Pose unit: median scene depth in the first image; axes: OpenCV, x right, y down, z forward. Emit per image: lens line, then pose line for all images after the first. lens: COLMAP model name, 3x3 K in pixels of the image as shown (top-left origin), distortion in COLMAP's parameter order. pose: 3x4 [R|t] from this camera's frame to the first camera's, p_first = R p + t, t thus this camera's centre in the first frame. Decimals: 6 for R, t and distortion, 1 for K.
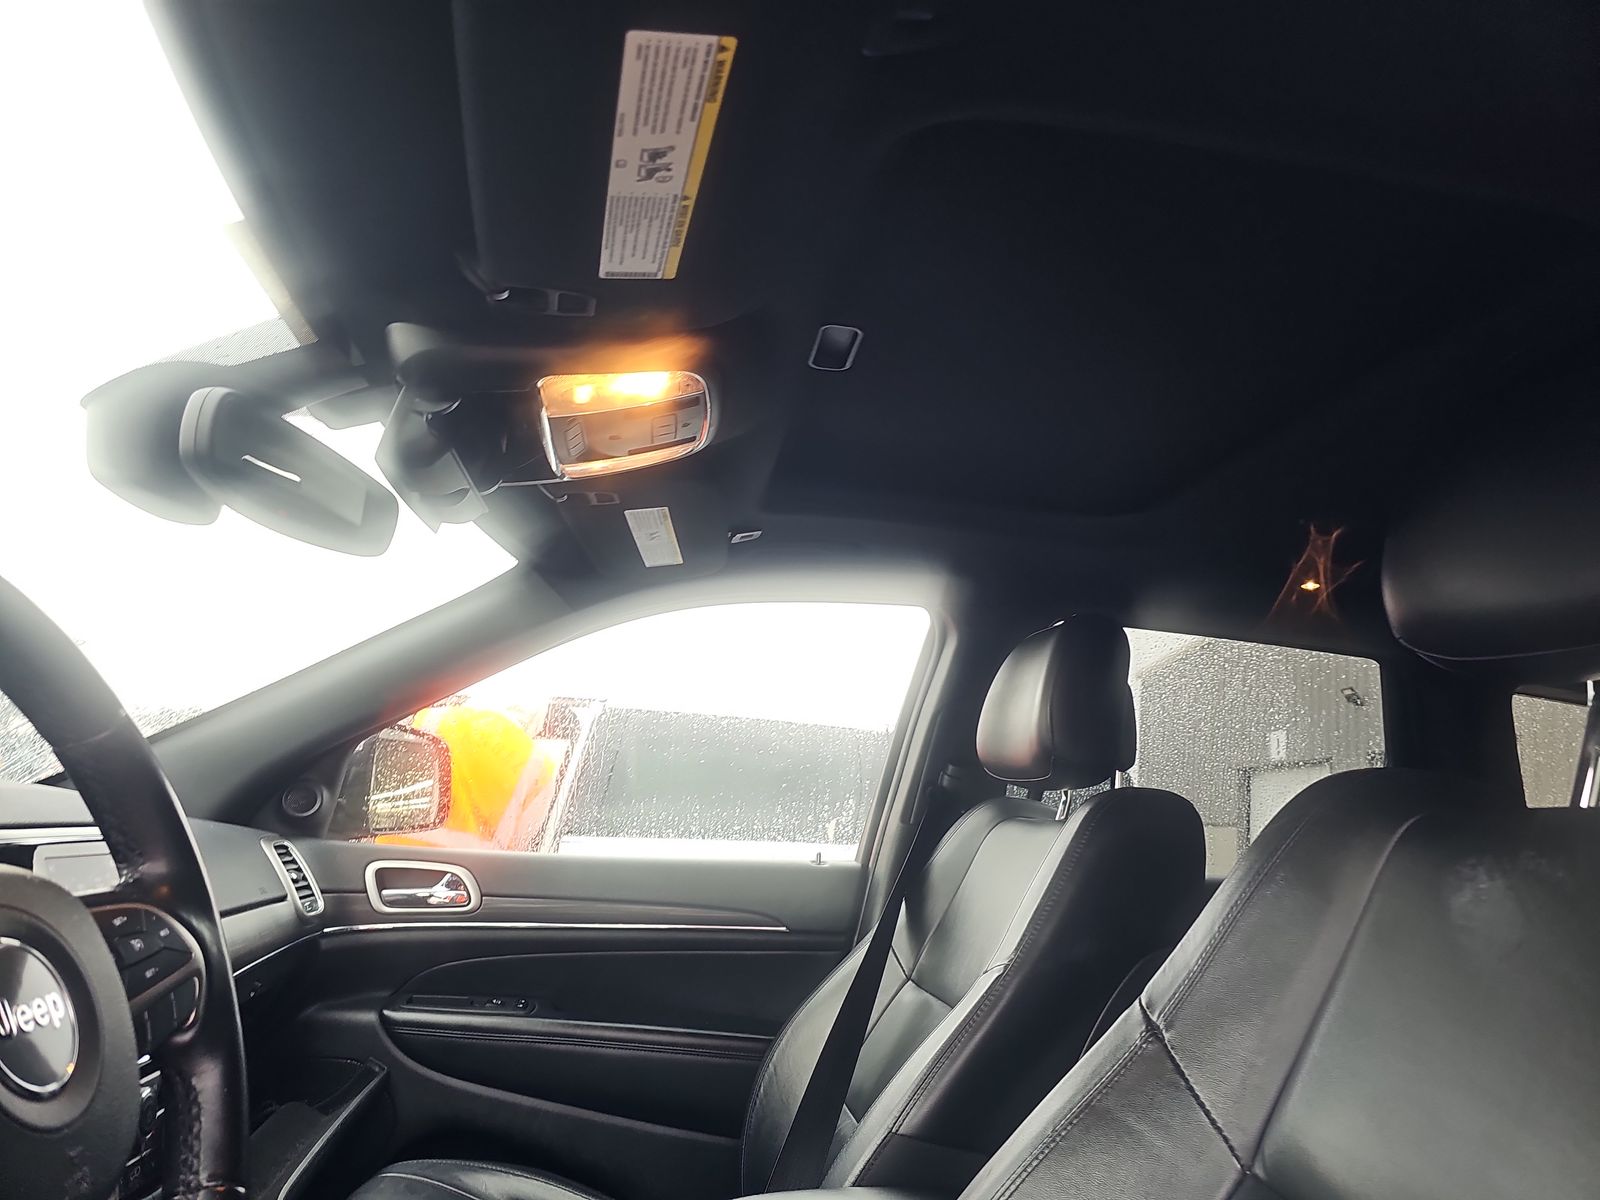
lens RADIAL K [[1069.0, 0, 805.9], [0, 1069.0, 634.8], [0, 0, 1]] dist [0.043402, -0.040532]
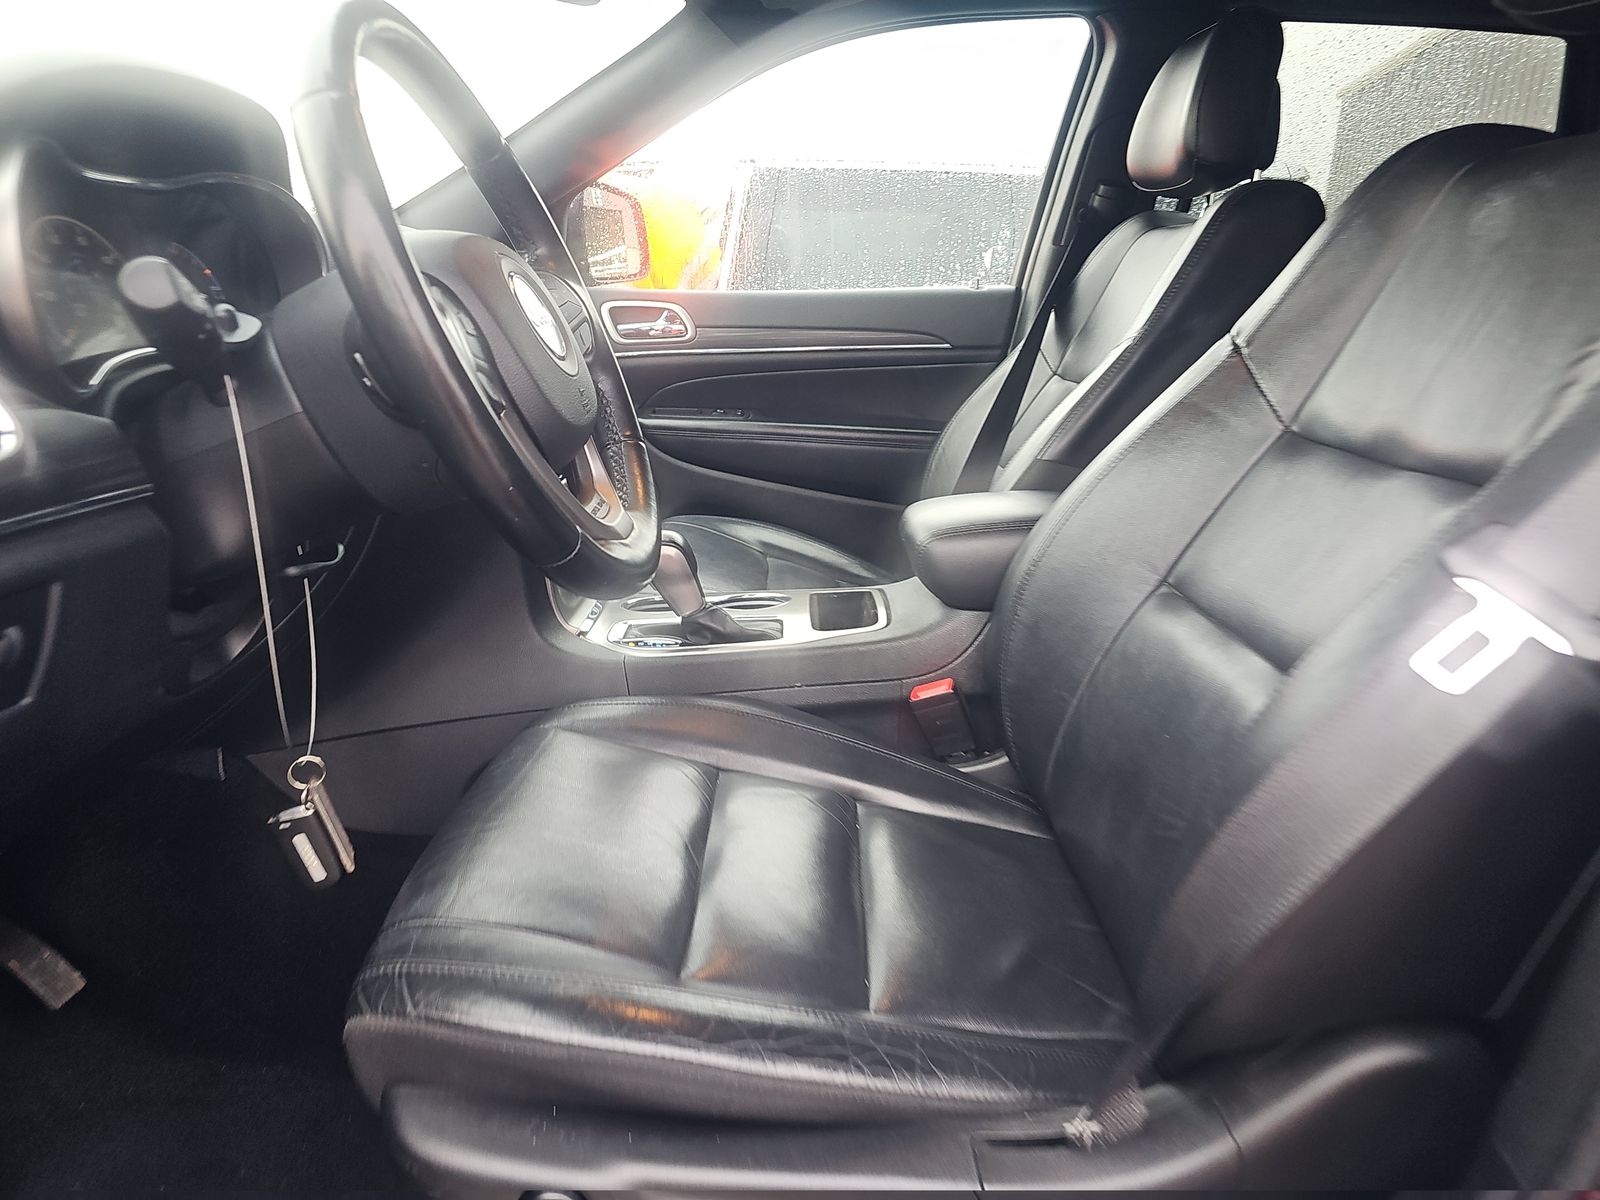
lens RADIAL K [[1069.0, 0, 805.9], [0, 1069.0, 634.8], [0, 0, 1]] dist [0.043402, -0.040532]
pose [[0.990261, -0.013378, -0.138581, -0.016906], [0.074924, 0.890158, 0.449451, 0.018322], [0.117346, -0.455456, 0.882490, -0.220577]]
